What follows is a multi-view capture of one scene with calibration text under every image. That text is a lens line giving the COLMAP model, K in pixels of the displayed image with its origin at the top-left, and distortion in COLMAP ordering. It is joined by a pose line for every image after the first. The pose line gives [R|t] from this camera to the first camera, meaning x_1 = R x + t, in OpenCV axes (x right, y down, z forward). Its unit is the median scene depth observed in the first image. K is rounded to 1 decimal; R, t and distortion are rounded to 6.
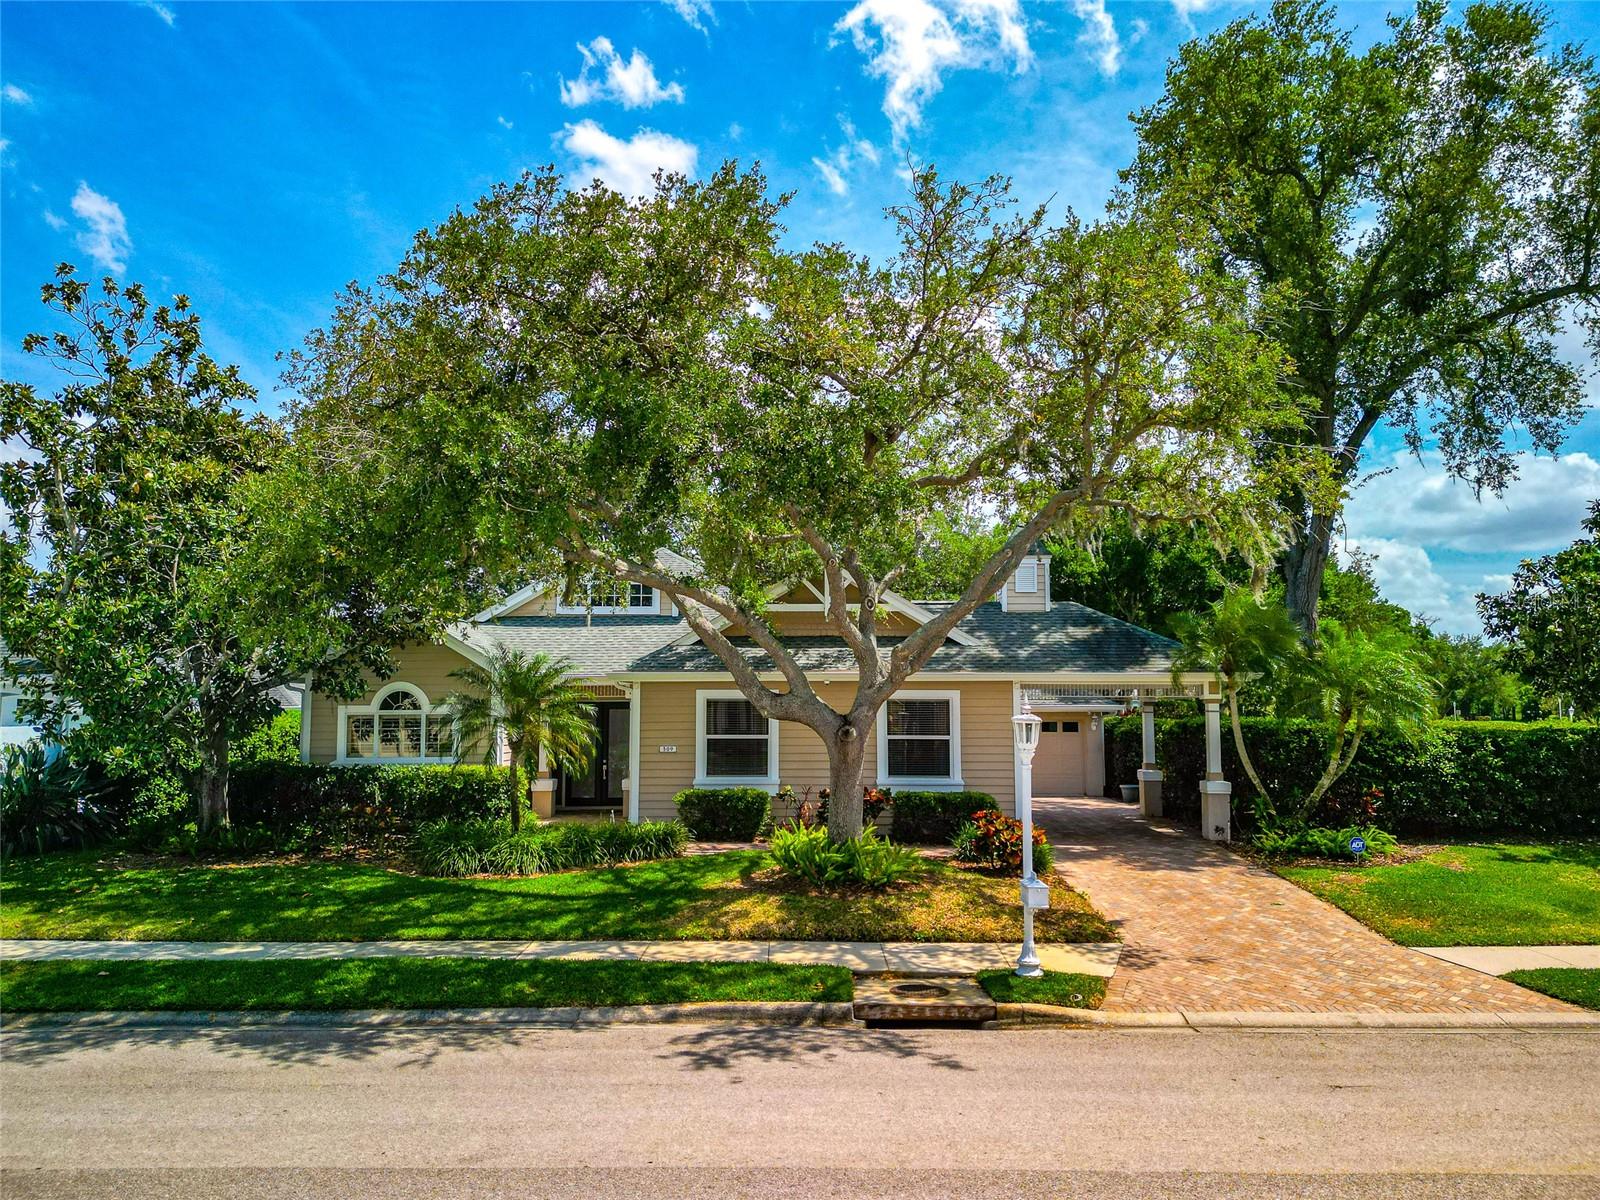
lens RADIAL K [[1125.8, 0, 795.8], [0, 1125.8, 601.3], [0, 0, 1]] dist [0.070814, -0.079290]
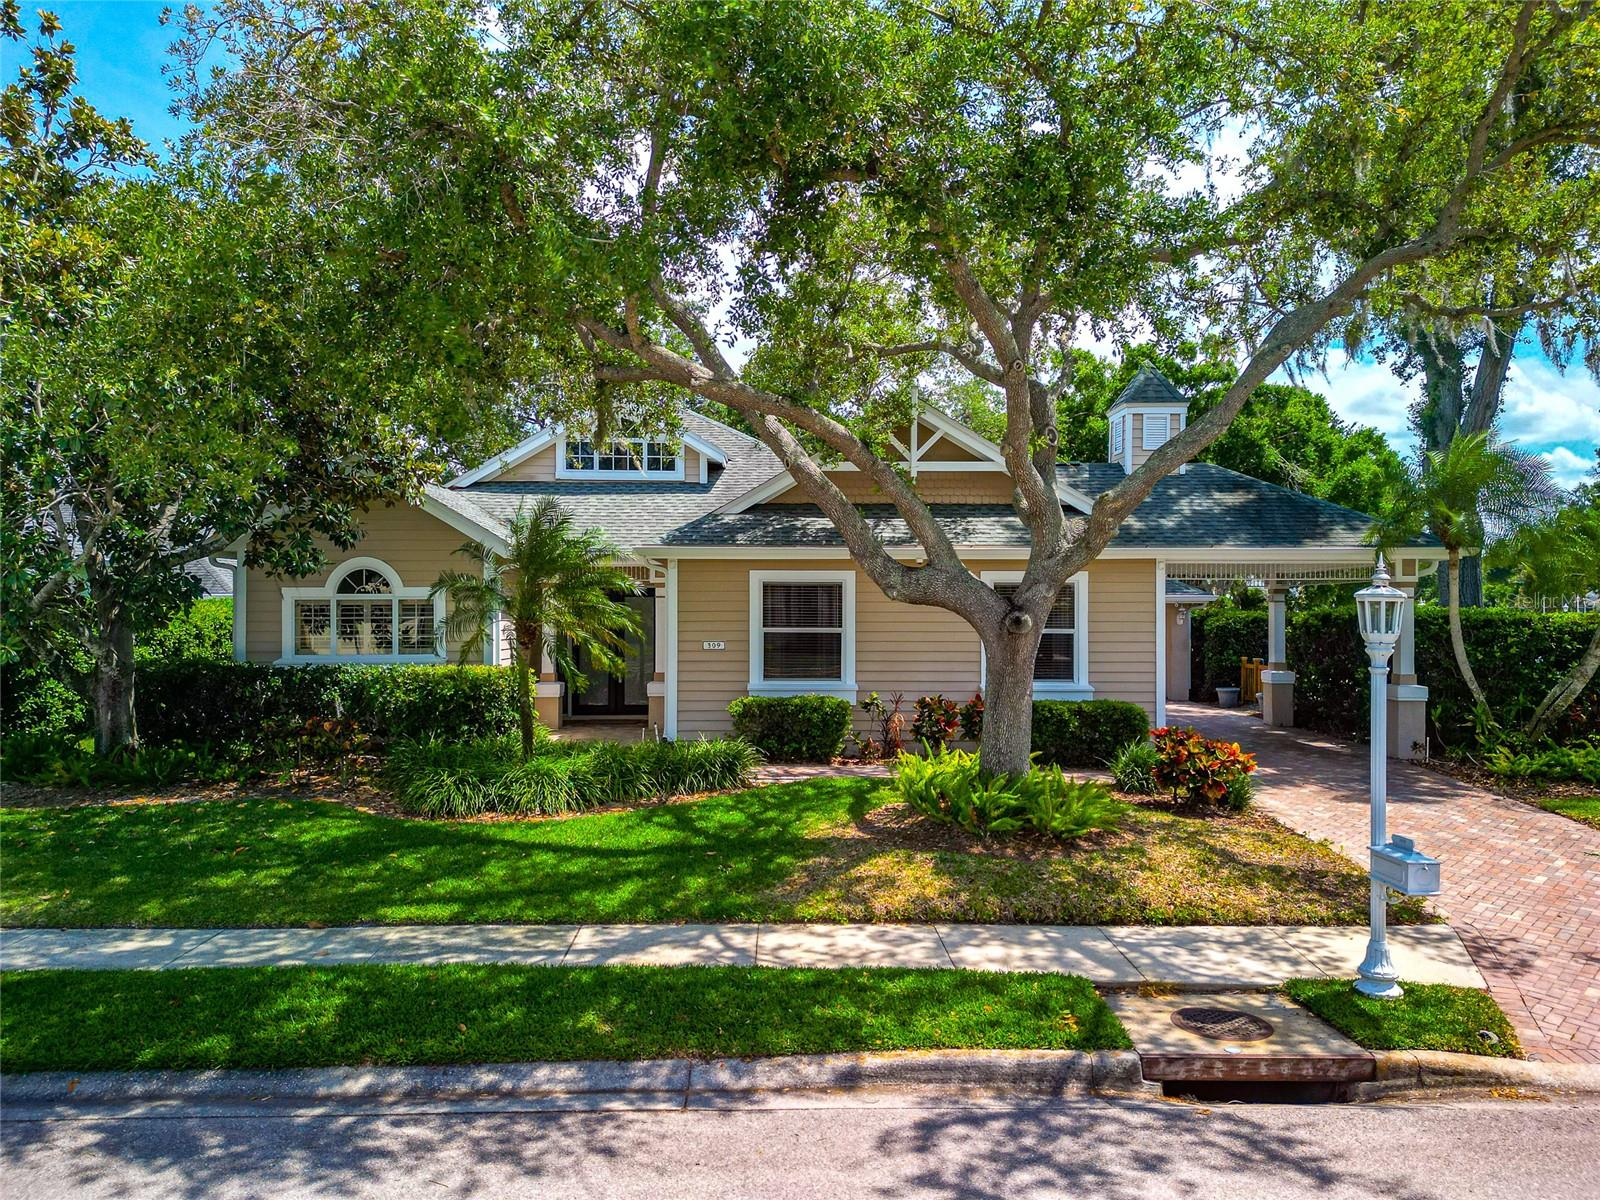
lens RADIAL K [[1166.1, 0, 810.0], [0, 1166.1, 565.1], [0, 0, 1]] dist [0.074724, -0.072047]
pose [[0.999278, 0.003462, 0.037834, -0.110937], [-0.005730, 0.998183, 0.059989, 0.038432], [-0.037558, -0.060162, 0.997482, 0.278086]]
